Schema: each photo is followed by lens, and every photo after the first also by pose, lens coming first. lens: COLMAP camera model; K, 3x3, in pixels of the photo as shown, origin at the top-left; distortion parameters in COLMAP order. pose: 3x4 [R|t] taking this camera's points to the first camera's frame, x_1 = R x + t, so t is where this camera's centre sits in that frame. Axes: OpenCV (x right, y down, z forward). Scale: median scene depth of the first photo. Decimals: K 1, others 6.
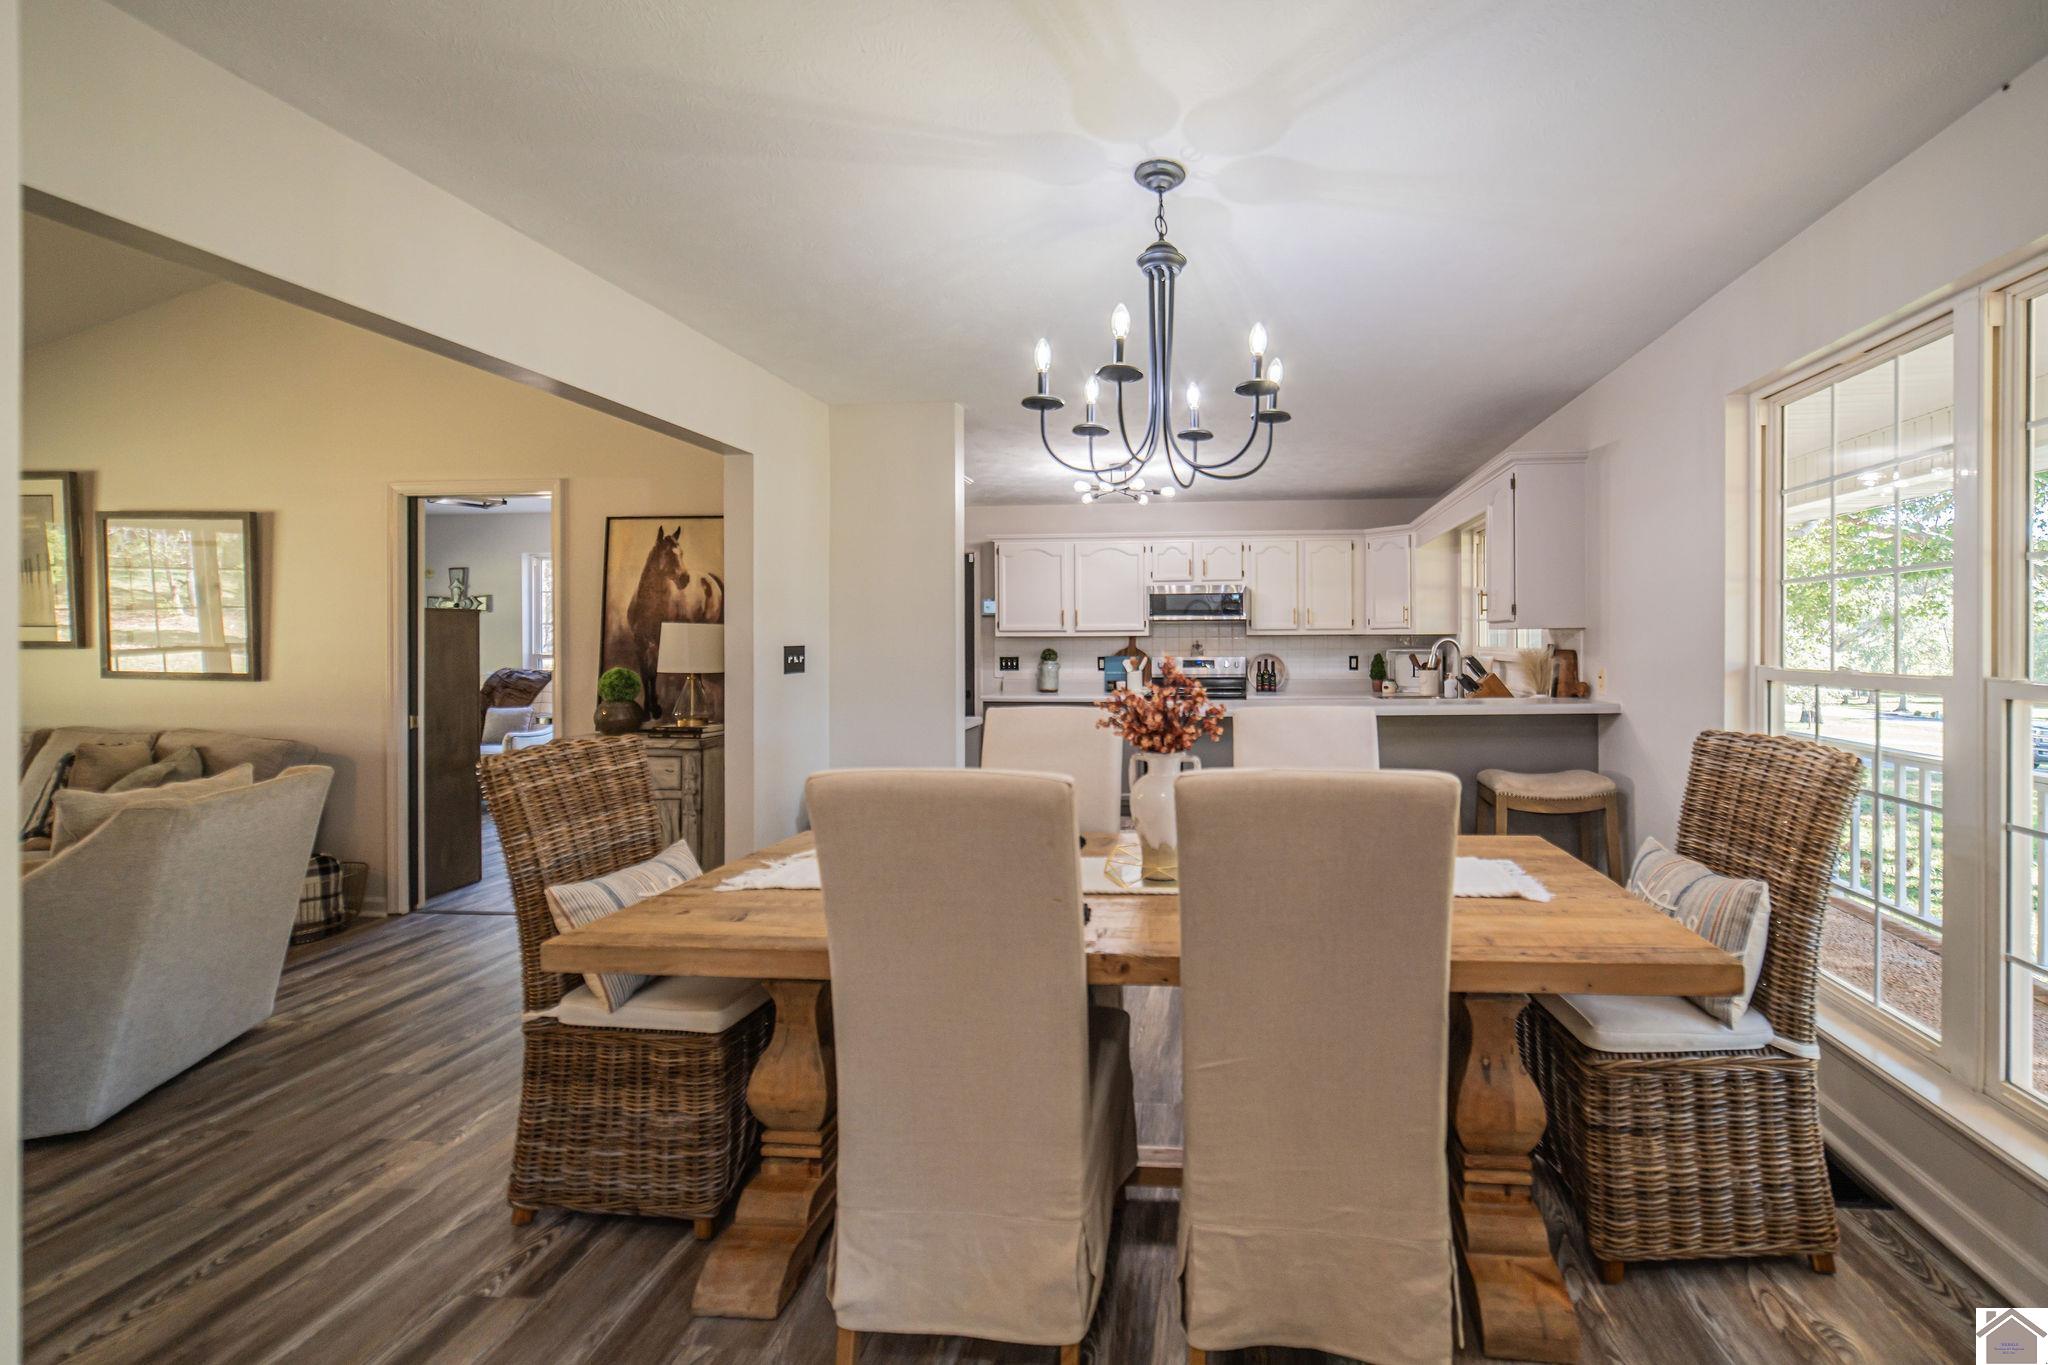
lens RADIAL K [[841.2, 0, 1179.2], [0, 841.2, 643.8], [0, 0, 1]] dist [0.002067, 0.000326]
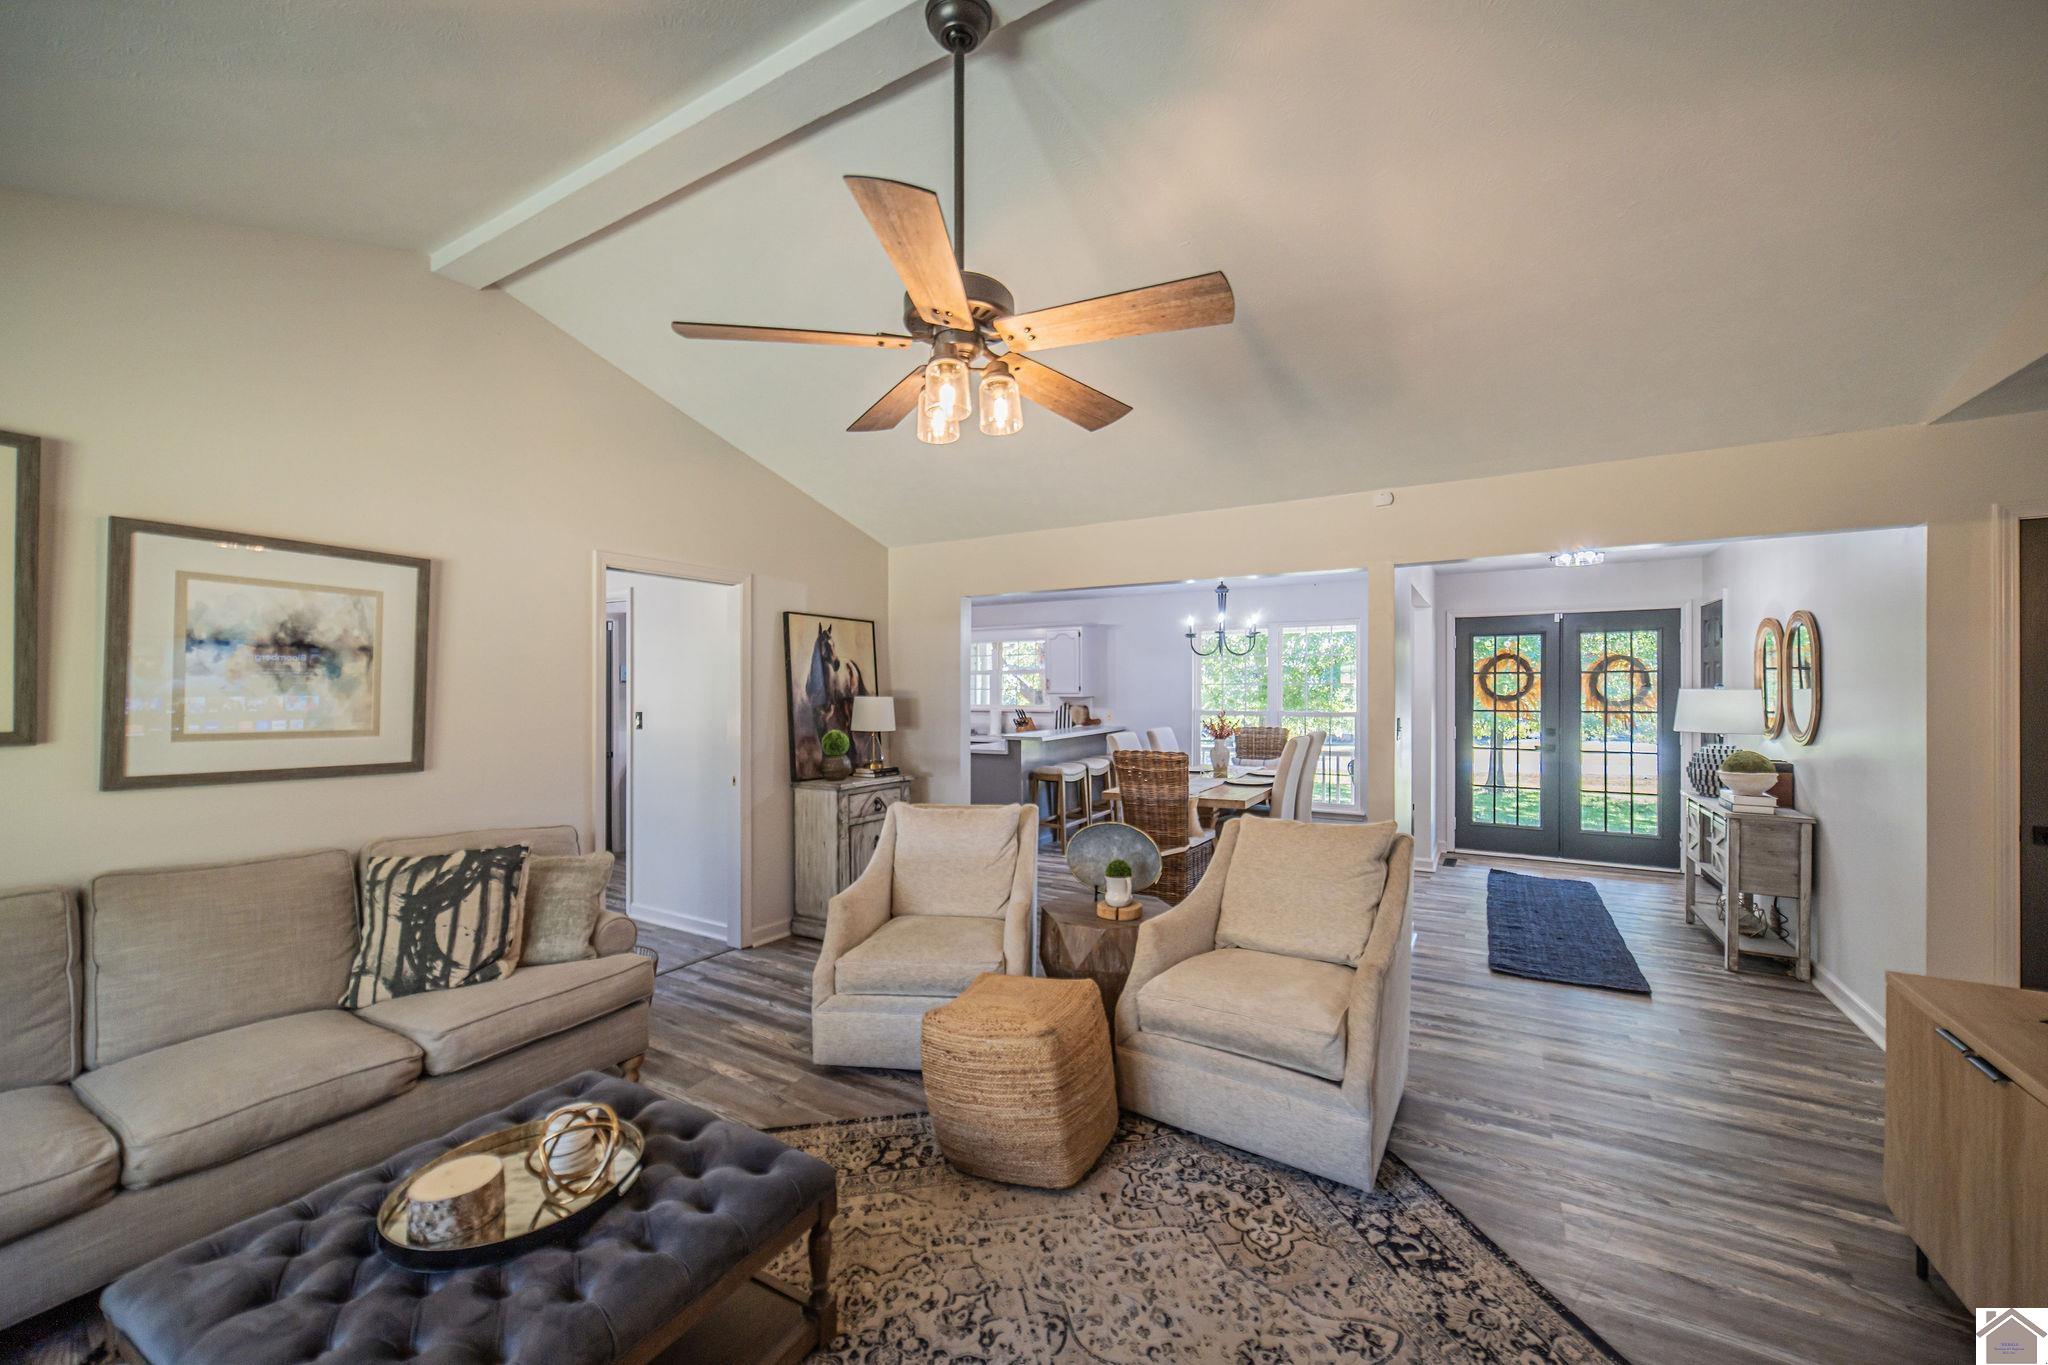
lens RADIAL K [[792.3, 0, 1023.9], [0, 792.3, 675.8], [0, 0, 1]] dist [-0.005752, 0.002869]
pose [[0.440443, 0.017544, 0.897609, -1.597219], [0.005760, 0.999733, -0.022366, -0.026749], [-0.897762, 0.015021, 0.440225, 0.163851]]
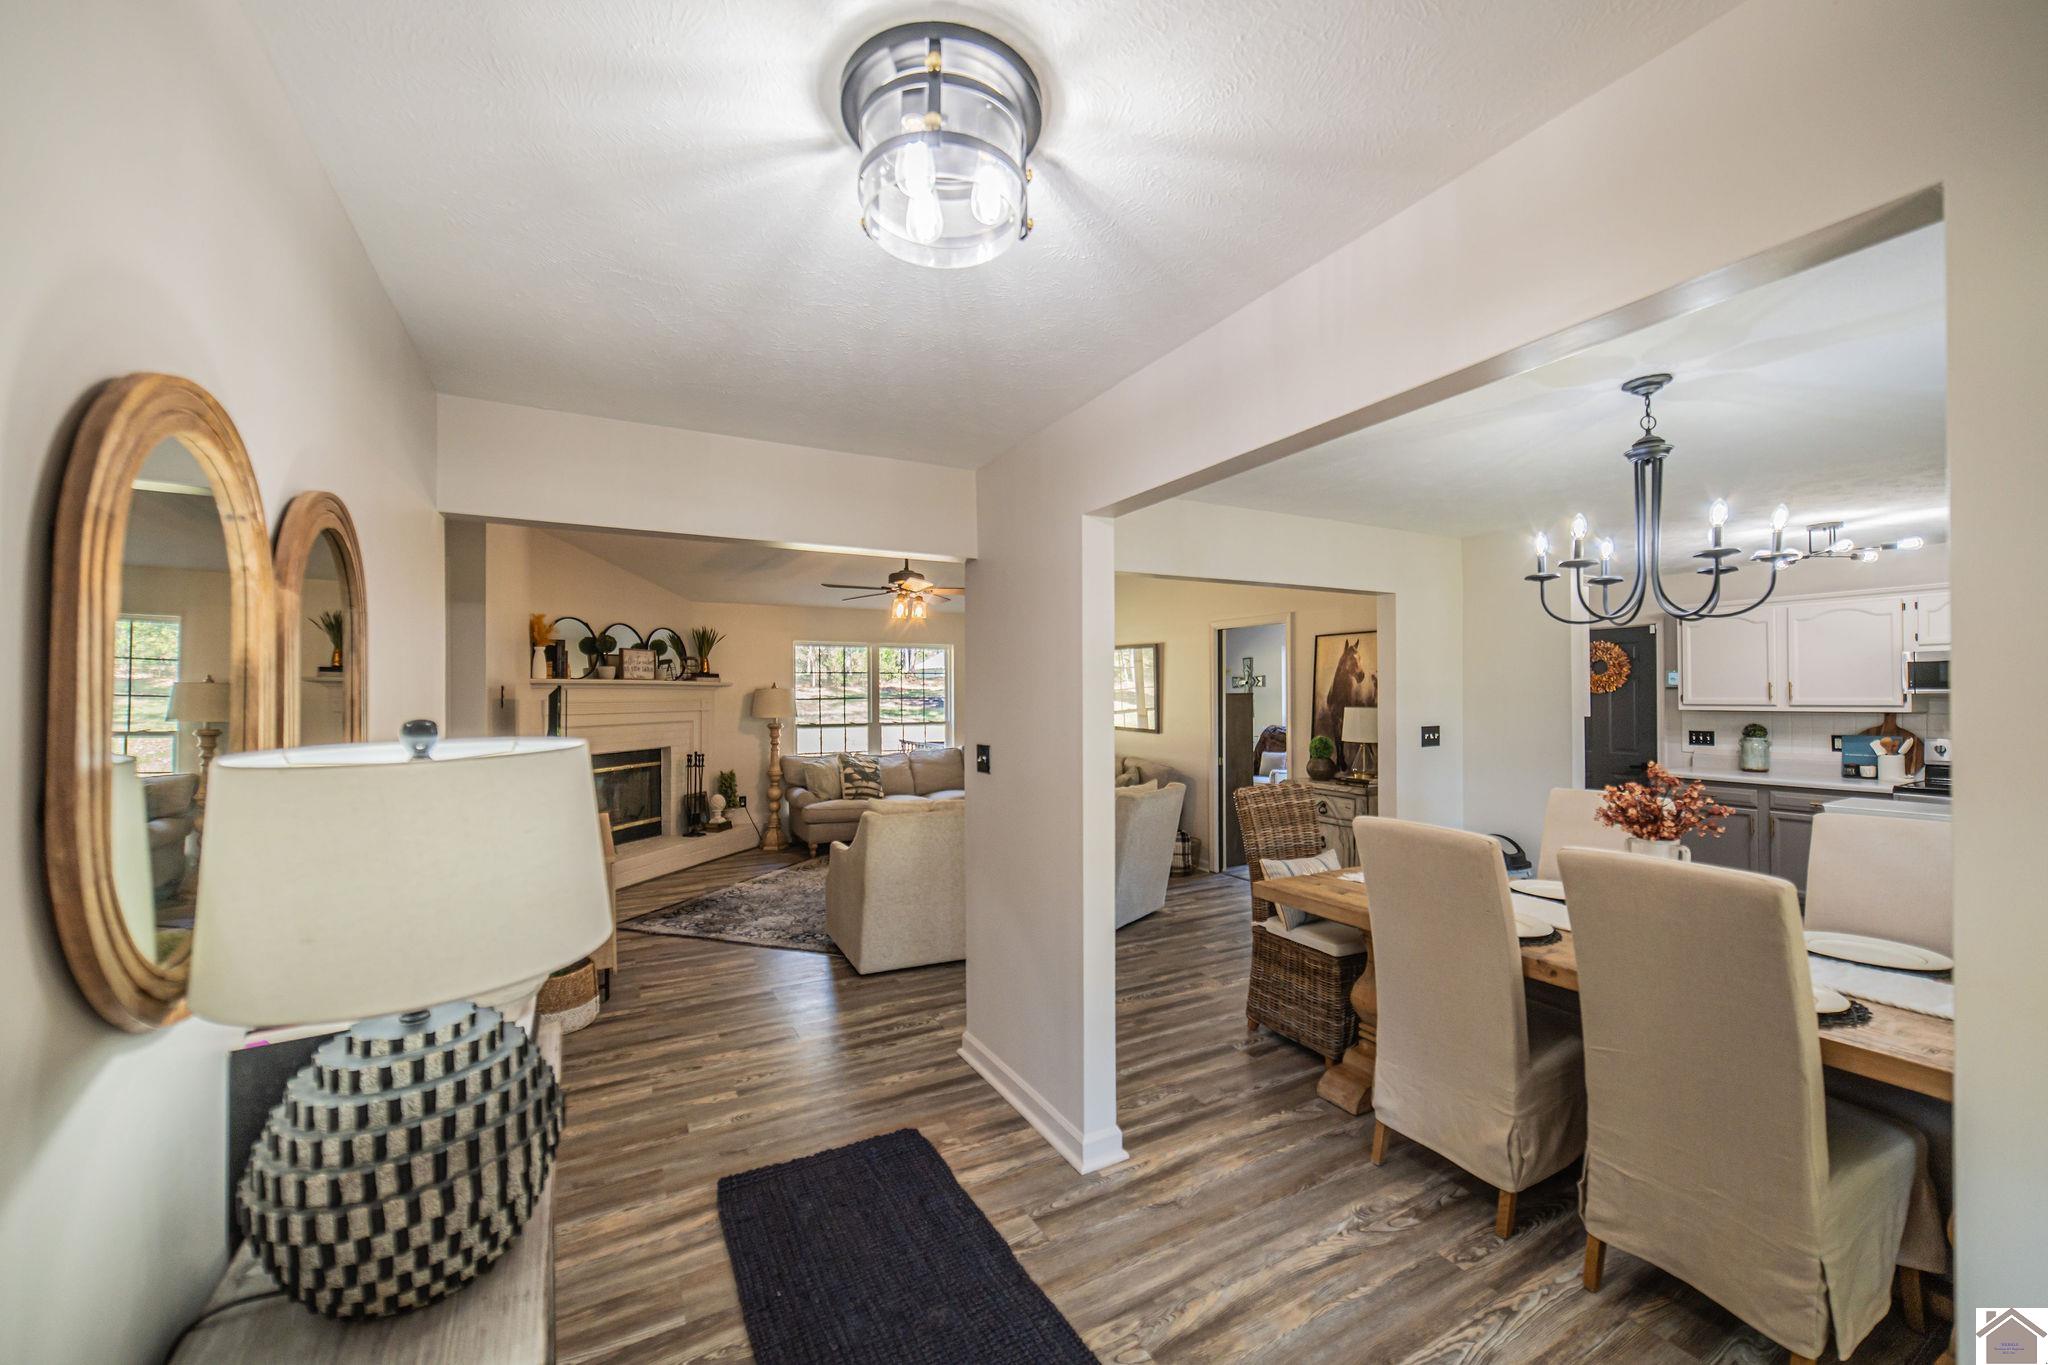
lens RADIAL K [[792.3, 0, 1017.8], [0, 792.3, 692.0], [0, 0, 1]] dist [-0.005752, 0.002869]
pose [[0.537650, -0.002814, -0.843163, 0.236696], [-0.000272, 0.999994, -0.003511, -0.043877], [0.843168, 0.002117, 0.537646, -0.221336]]
